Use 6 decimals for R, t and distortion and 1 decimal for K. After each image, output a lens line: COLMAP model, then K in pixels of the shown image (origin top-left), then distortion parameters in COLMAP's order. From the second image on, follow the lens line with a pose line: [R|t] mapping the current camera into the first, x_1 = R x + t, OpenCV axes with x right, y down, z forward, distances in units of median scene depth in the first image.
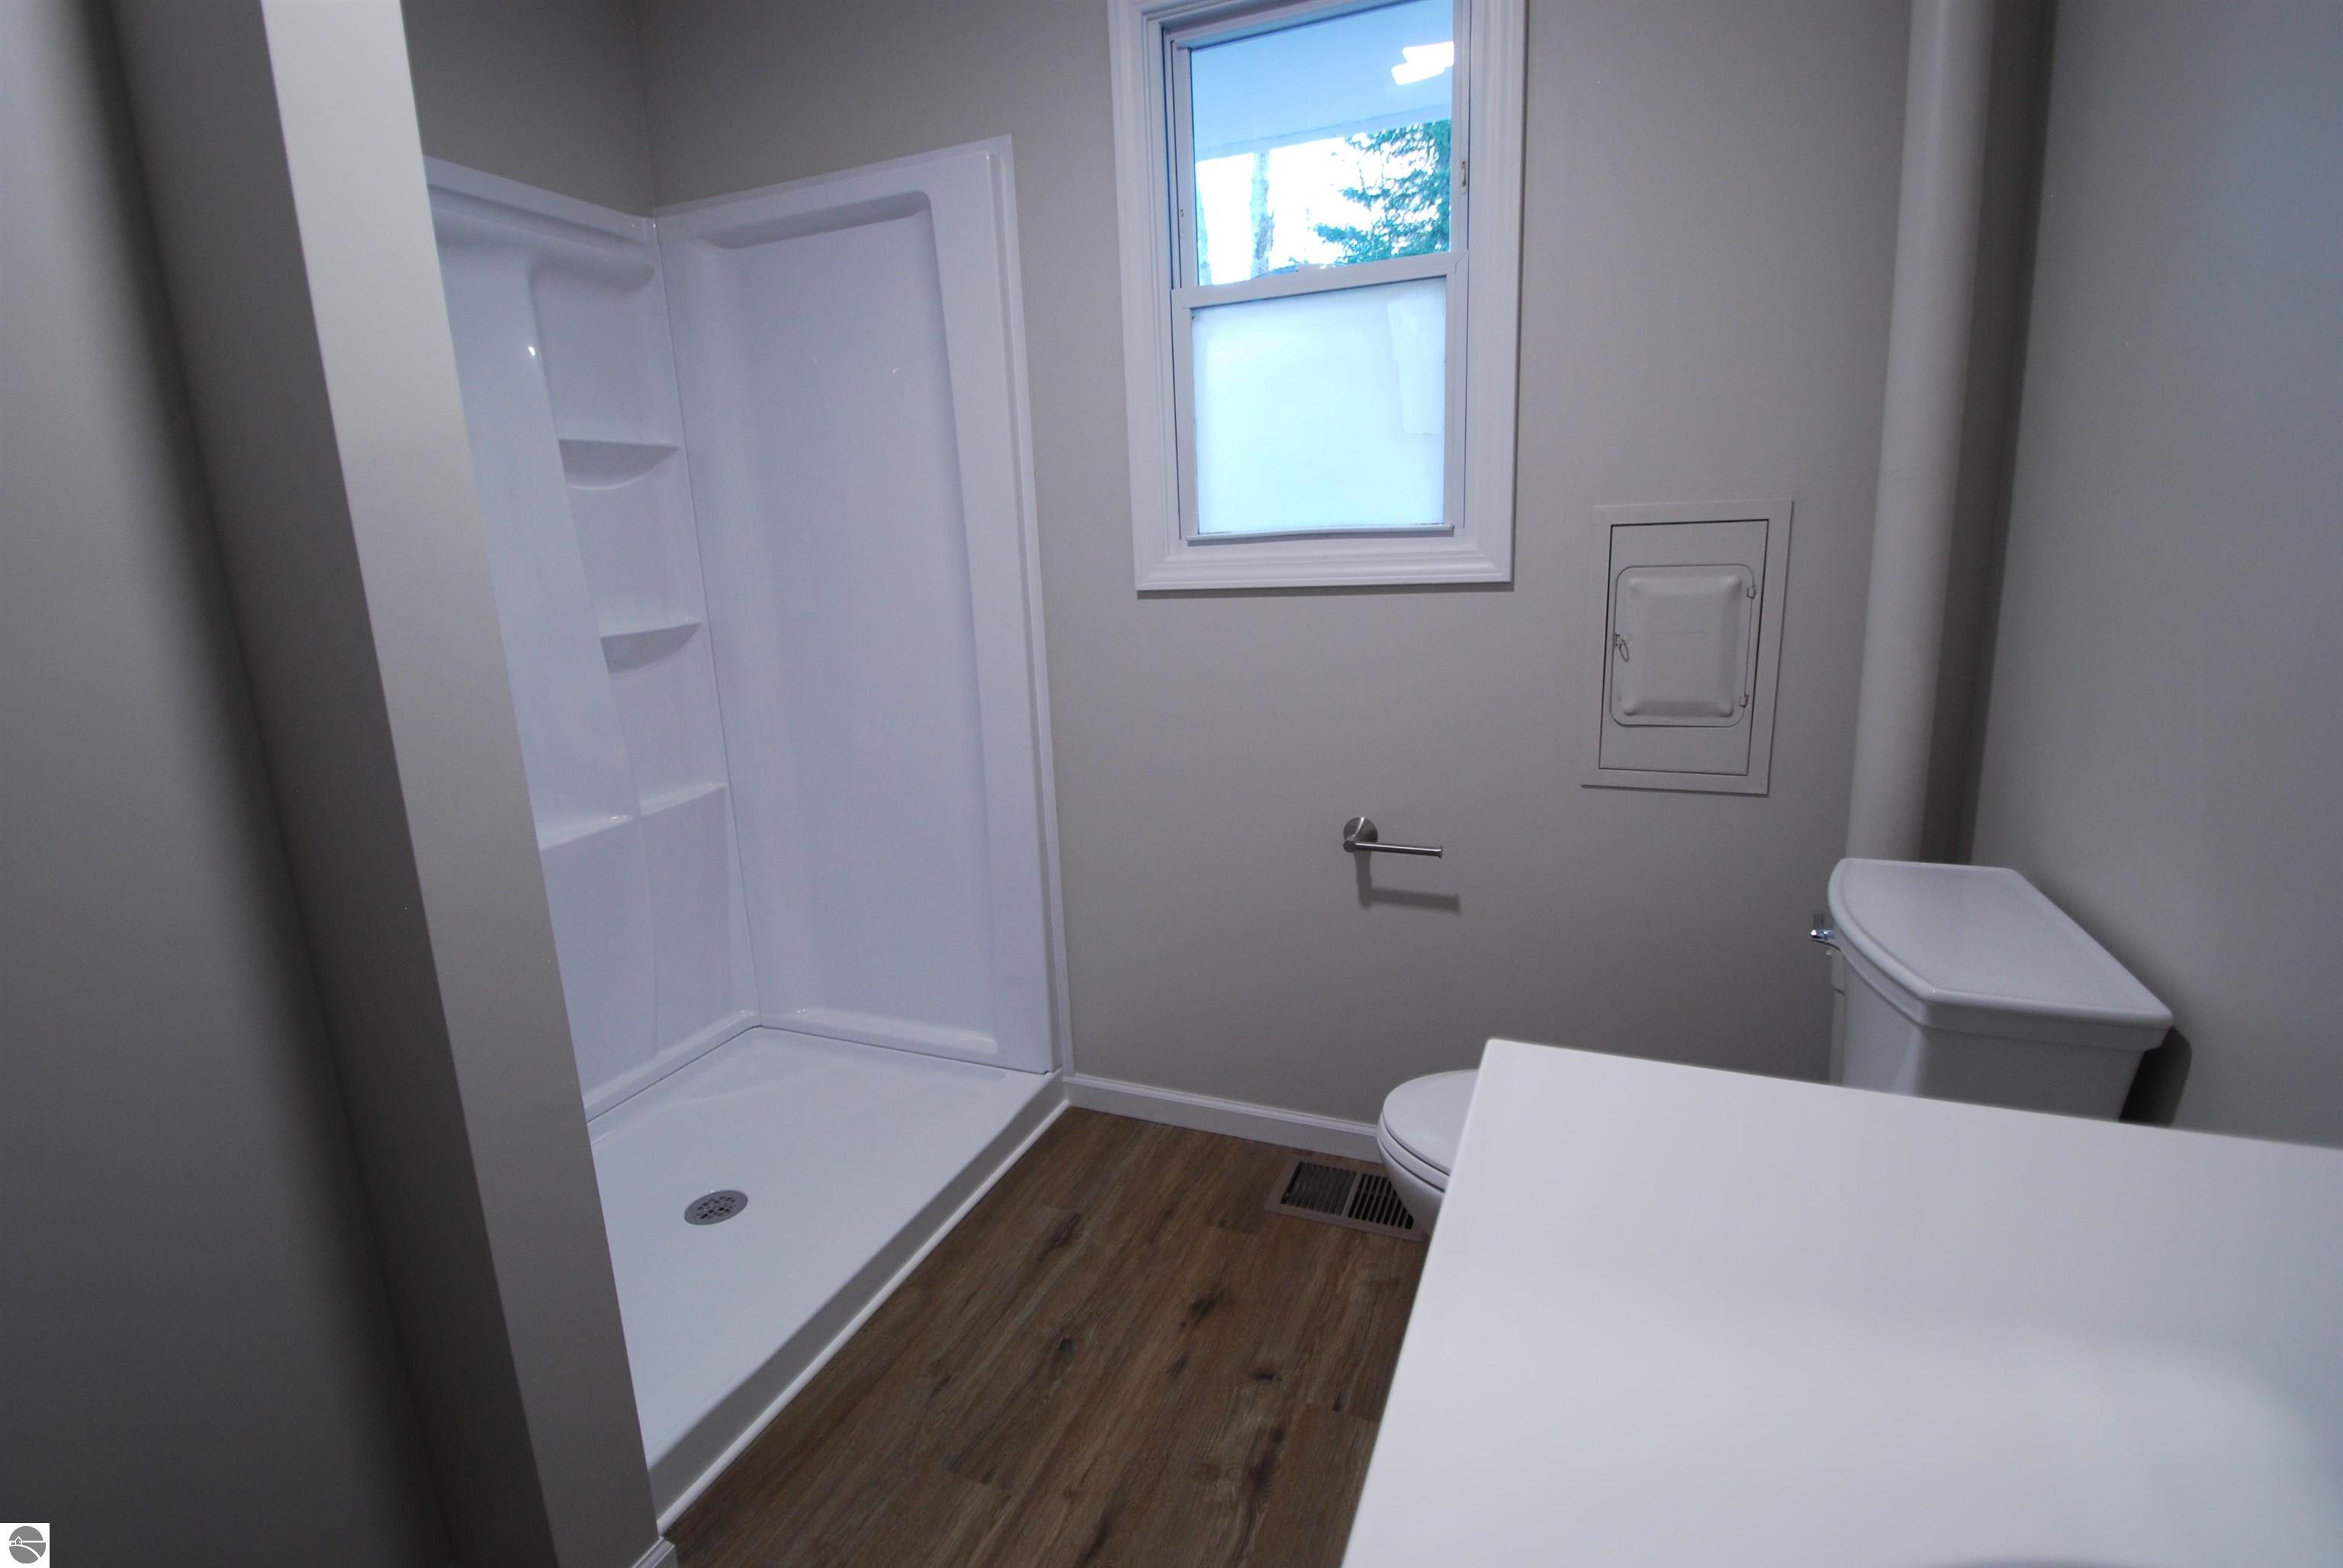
lens RADIAL K [[1082.7, 0, 1171.5], [0, 1082.7, 784.0], [0, 0, 1]] dist [-0.013329, -0.000008]
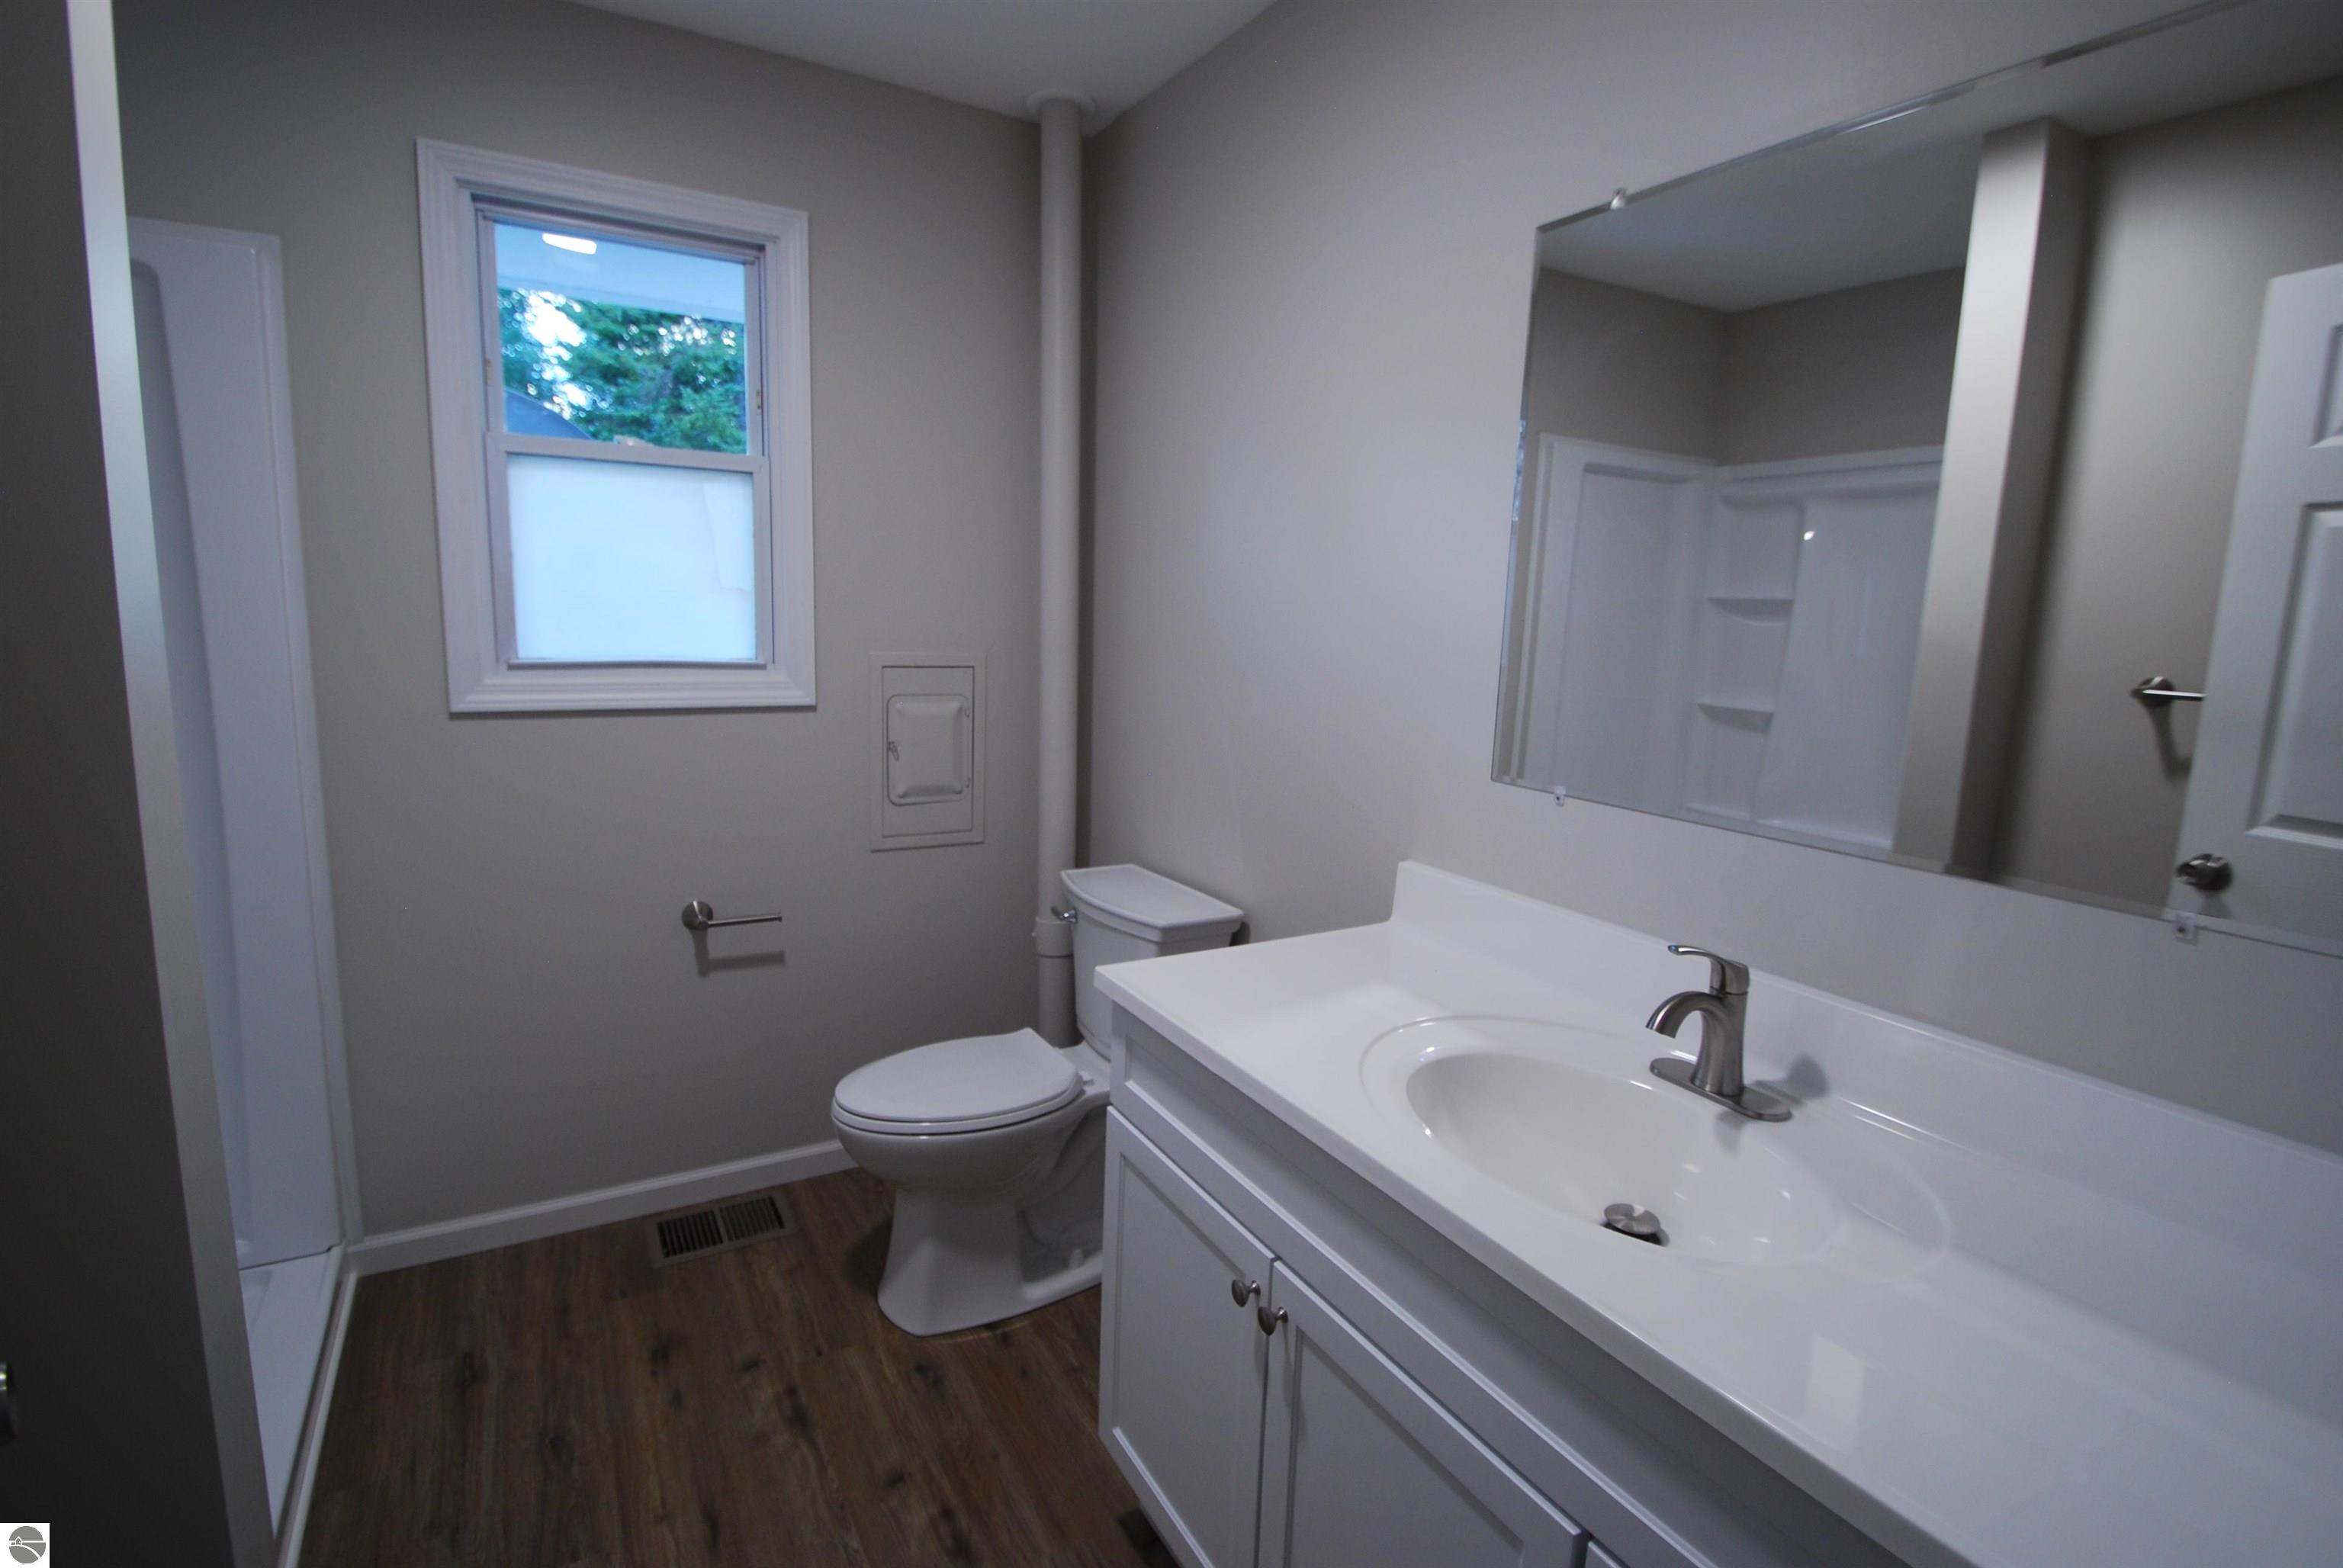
lens RADIAL K [[1082.7, 0, 1171.5], [0, 1082.7, 784.0], [0, 0, 1]] dist [-0.013329, -0.000008]
pose [[0.597582, -0.065914, 0.799094, -0.498913], [0.122354, 0.992440, -0.009637, -0.023550], [-0.792418, 0.103532, 0.601128, -0.144957]]
